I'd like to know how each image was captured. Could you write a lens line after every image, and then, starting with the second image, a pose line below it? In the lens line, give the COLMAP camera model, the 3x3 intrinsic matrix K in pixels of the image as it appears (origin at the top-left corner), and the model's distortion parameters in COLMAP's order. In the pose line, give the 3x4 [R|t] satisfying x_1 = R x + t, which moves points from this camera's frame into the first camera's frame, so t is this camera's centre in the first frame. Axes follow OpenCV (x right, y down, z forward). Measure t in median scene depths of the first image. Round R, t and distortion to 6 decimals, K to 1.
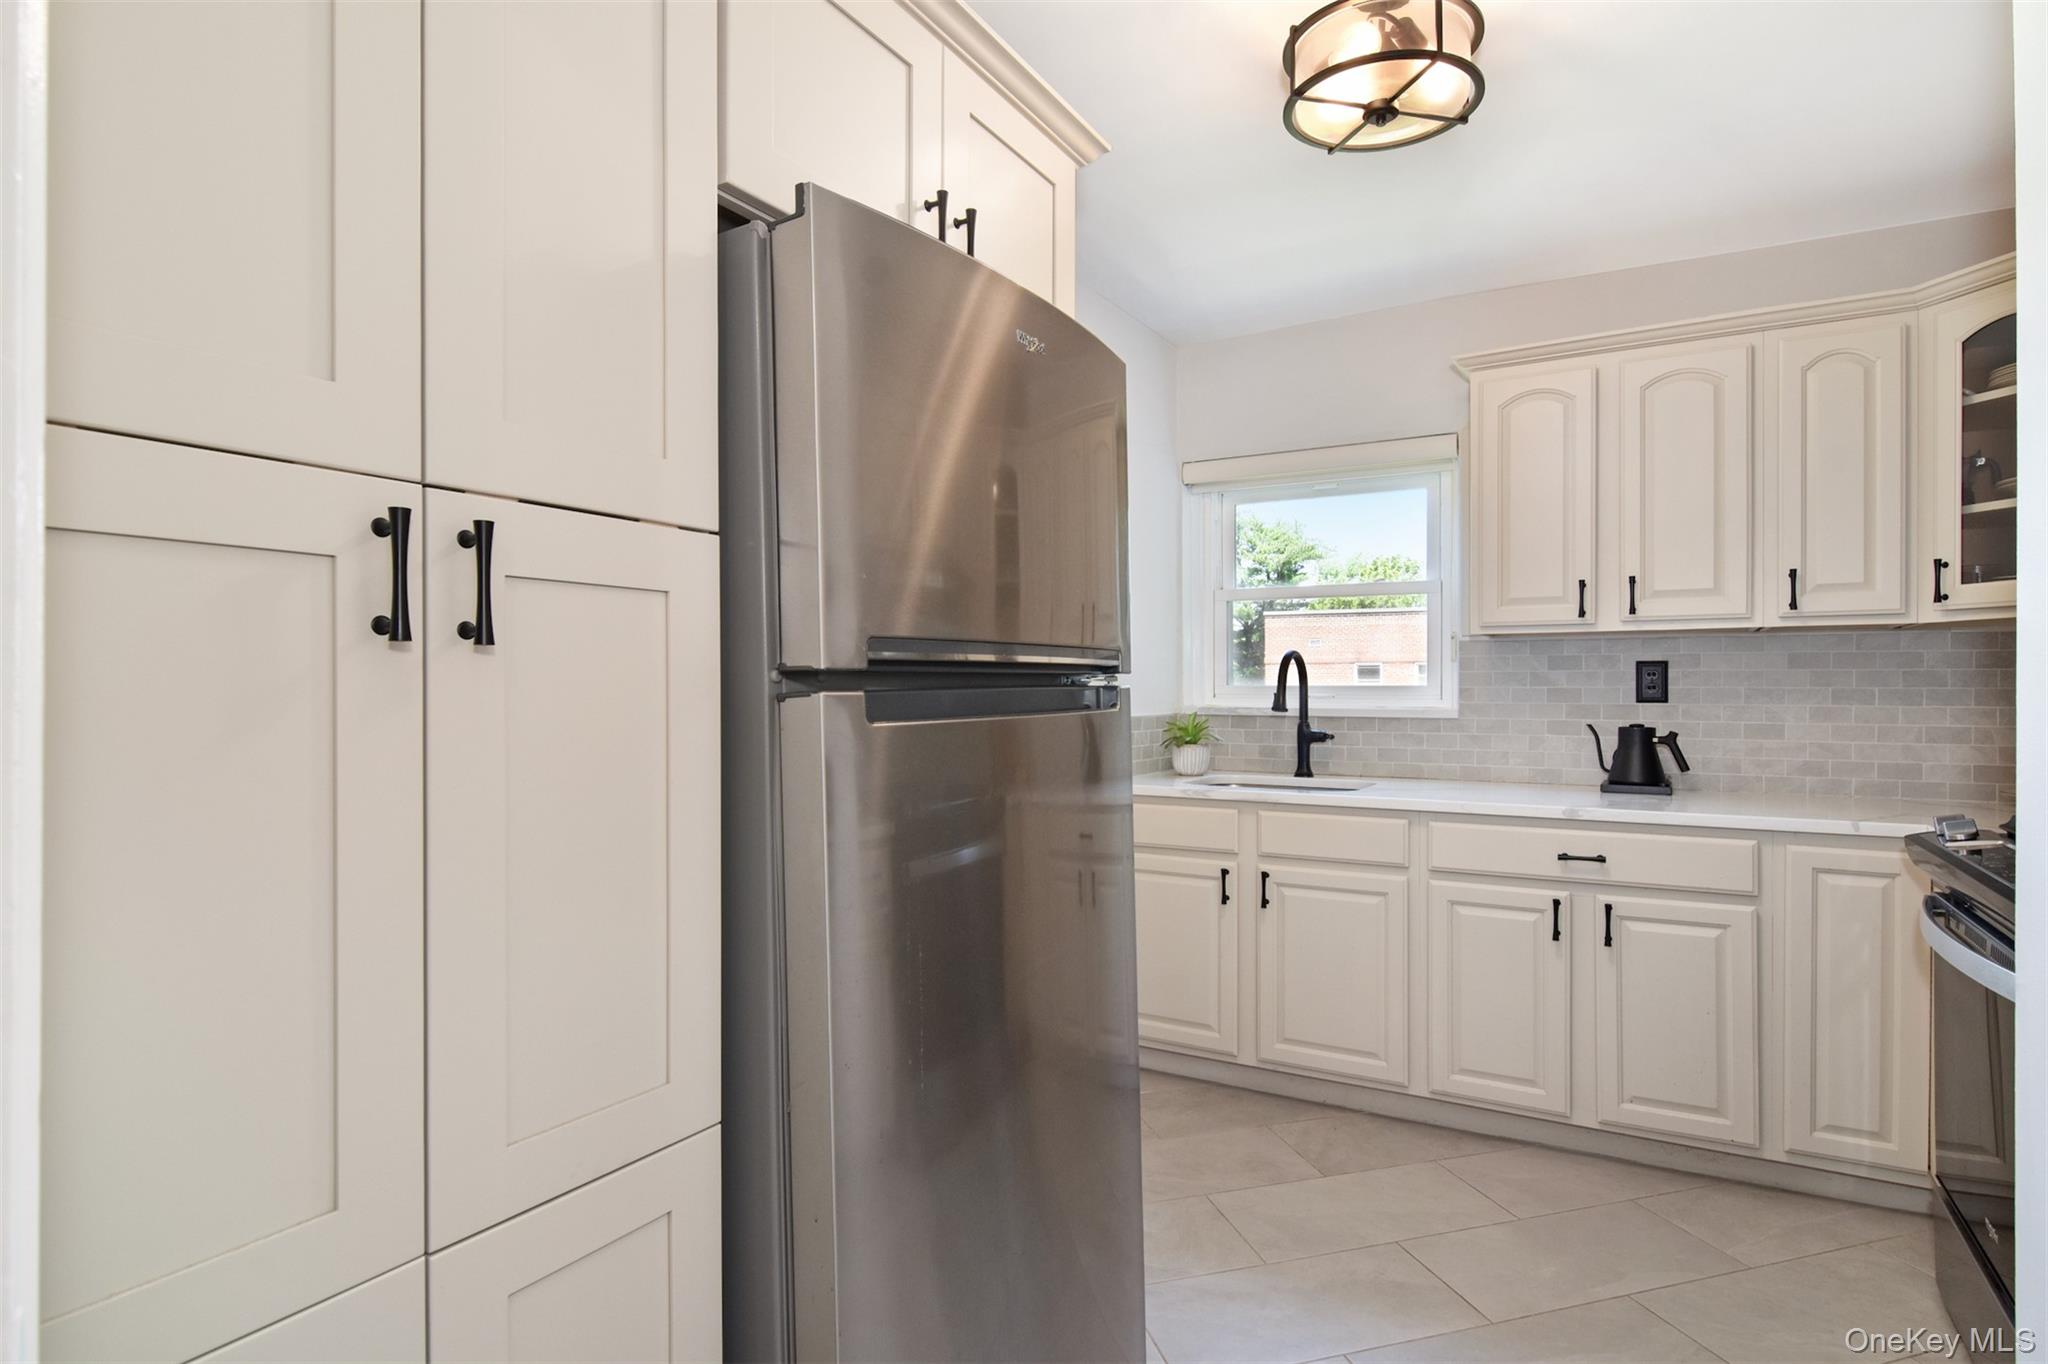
lens RADIAL K [[1010.9, 0, 1021.1], [0, 1010.9, 687.9], [0, 0, 1]] dist [-0.003605, -0.003092]
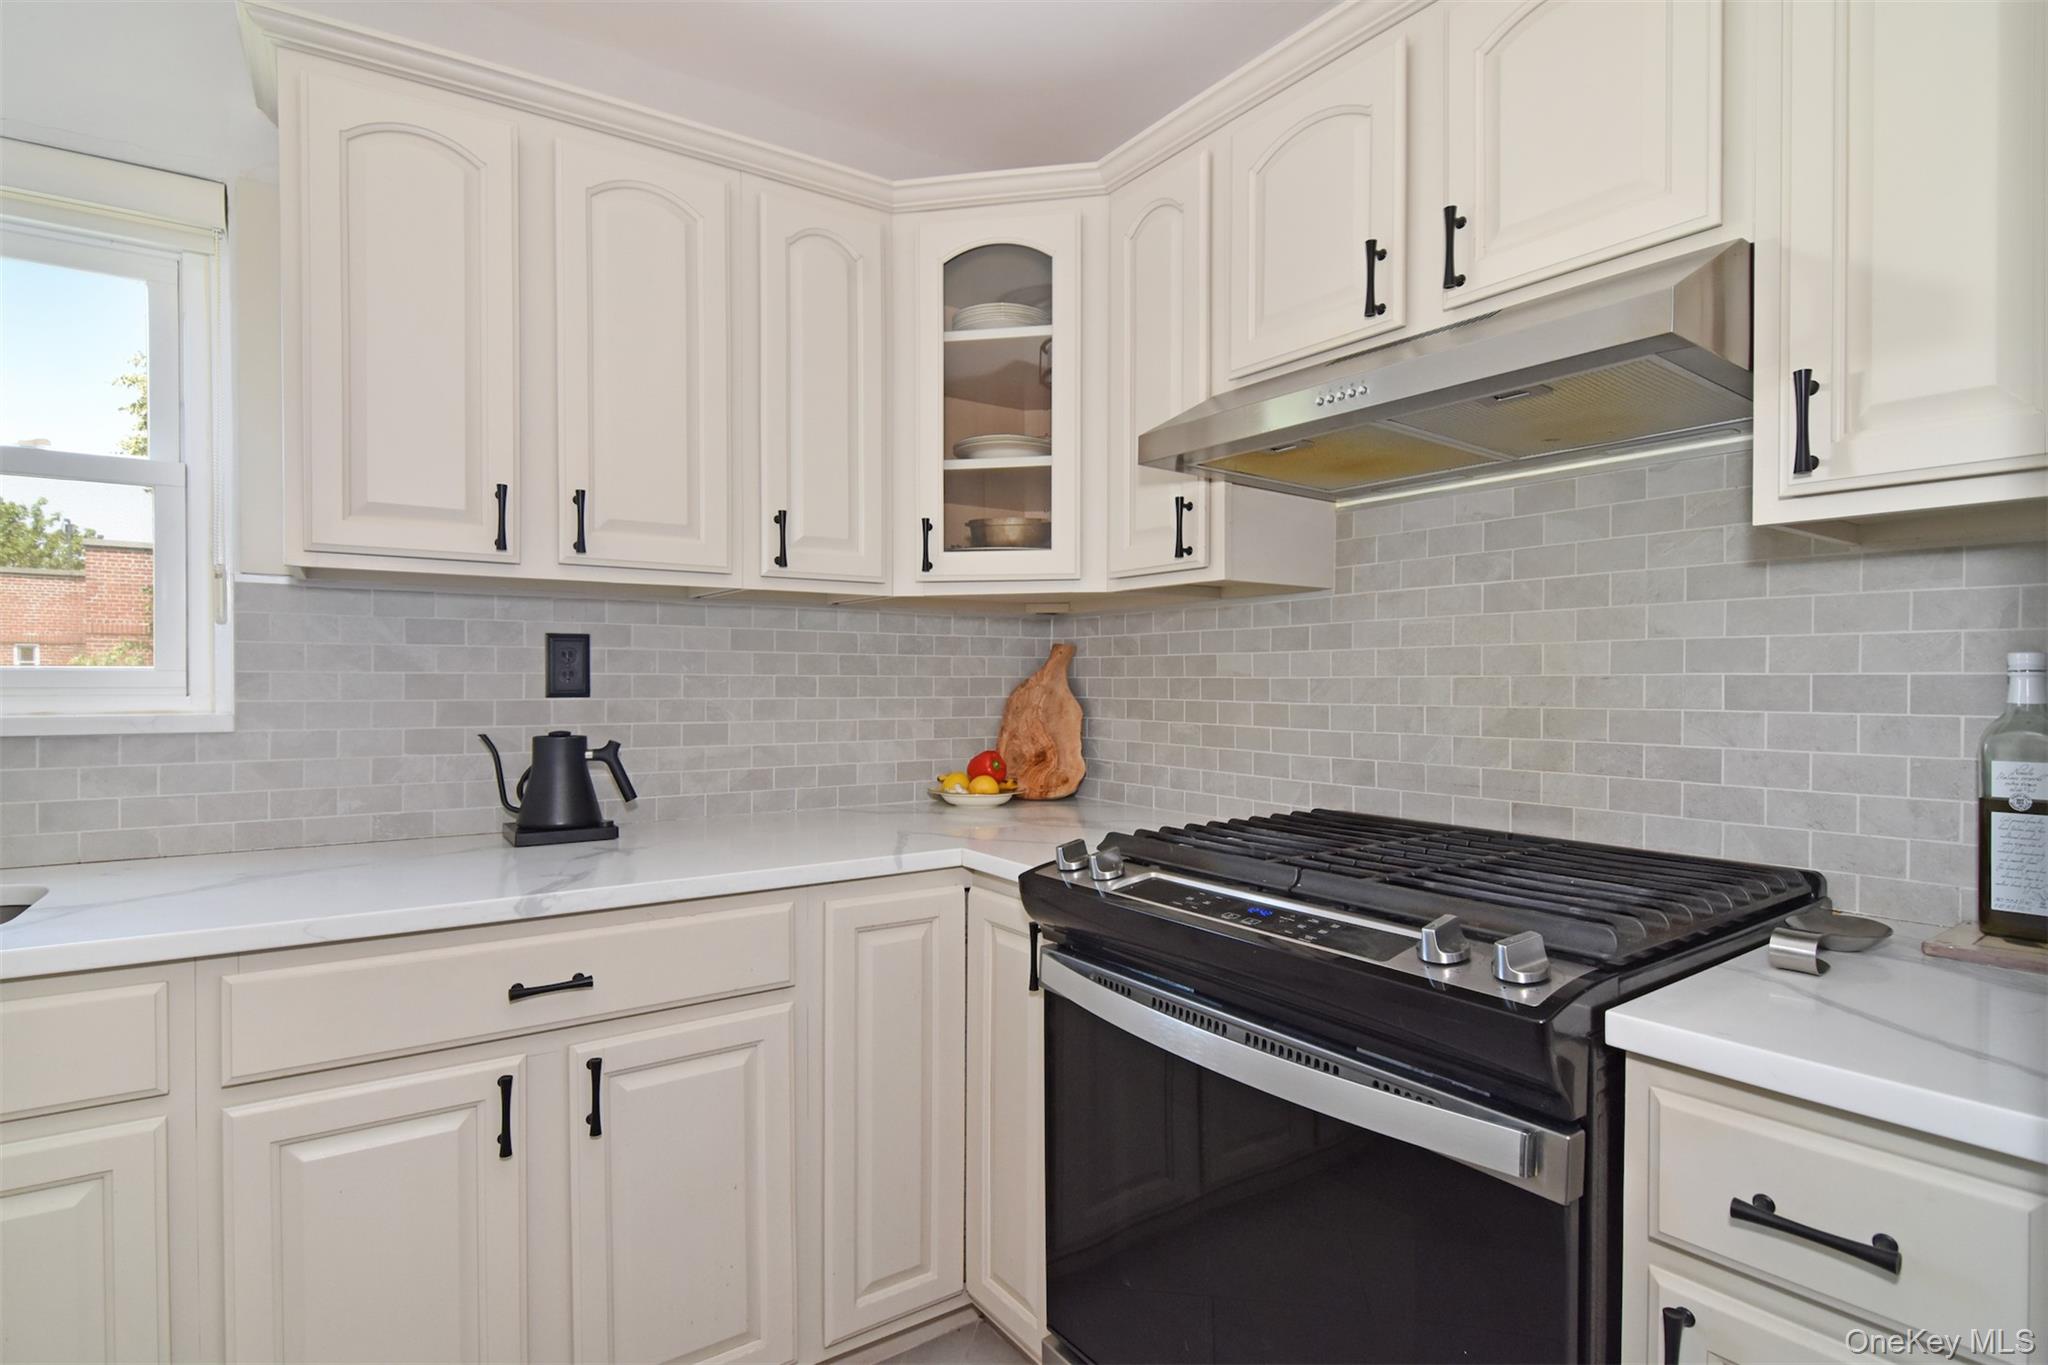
lens RADIAL K [[1010.9, 0, 956.0], [0, 1010.9, 685.9], [0, 0, 1]] dist [-0.003605, -0.003092]
pose [[0.423832, -0.000002, 0.905741, 0.143374], [-0.000192, 1.000000, 0.000093, 0.007486], [-0.905741, -0.000213, 0.423832, 0.518313]]
